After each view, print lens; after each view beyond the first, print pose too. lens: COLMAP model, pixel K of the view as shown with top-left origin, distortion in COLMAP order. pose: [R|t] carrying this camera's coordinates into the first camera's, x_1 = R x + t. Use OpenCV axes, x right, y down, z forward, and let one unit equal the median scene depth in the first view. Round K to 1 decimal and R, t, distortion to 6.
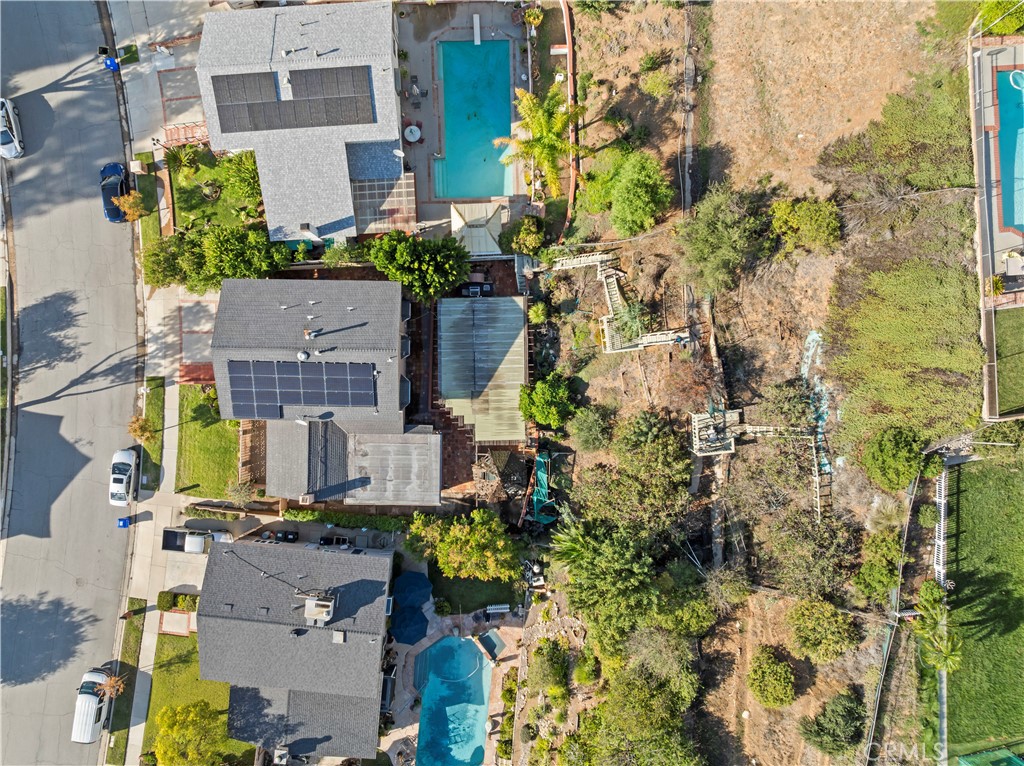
lens RADIAL K [[734.4, 0, 512.0], [0, 734.4, 383.0], [0, 0, 1]] dist [-0.054281, 0.030814]
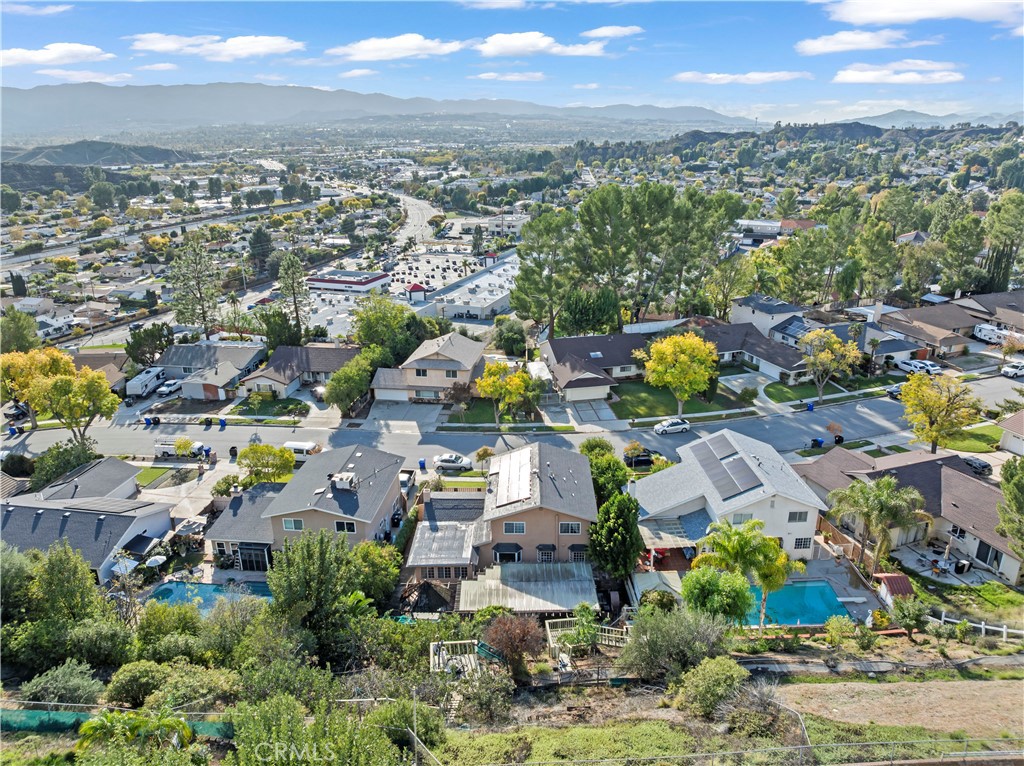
lens RADIAL K [[730.7, 0, 512.0], [0, 730.7, 383.0], [0, 0, 1]] dist [-0.034784, -0.002548]
pose [[-0.007487, 0.334648, -0.942314, 0.865864], [-0.999922, 0.006962, 0.010417, -0.008816], [0.010047, 0.942318, 0.334569, 0.363032]]
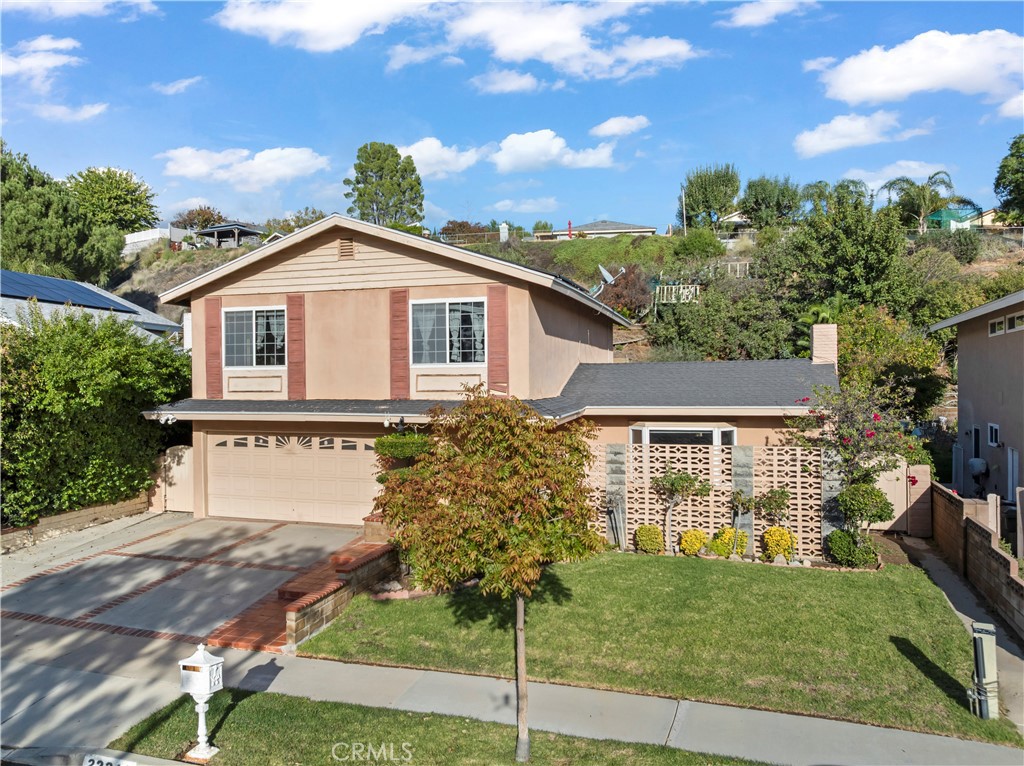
lens RADIAL K [[727.5, 0, 512.0], [0, 727.5, 383.0], [0, 0, 1]] dist [-0.038063, 0.003678]
pose [[0.266879, -0.010220, 0.963676, -0.636902], [0.963707, -0.004071, -0.266931, 0.102923], [0.006651, 0.999939, 0.008762, 0.976627]]
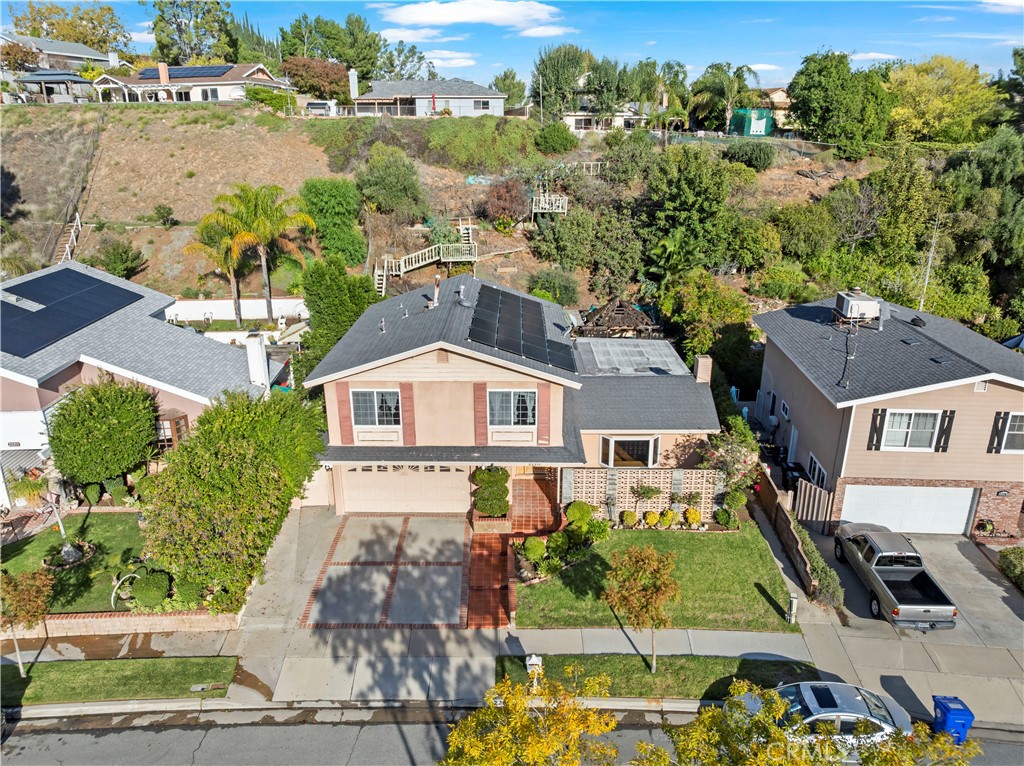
lens RADIAL K [[717.3, 0, 512.0], [0, 717.3, 383.0], [0, 0, 1]] dist [-0.053505, 0.032150]
pose [[-0.012453, -0.326356, 0.945165, -0.807408], [0.999922, -0.003779, 0.011870, -0.004762], [-0.000302, 0.945239, 0.326378, 0.788251]]
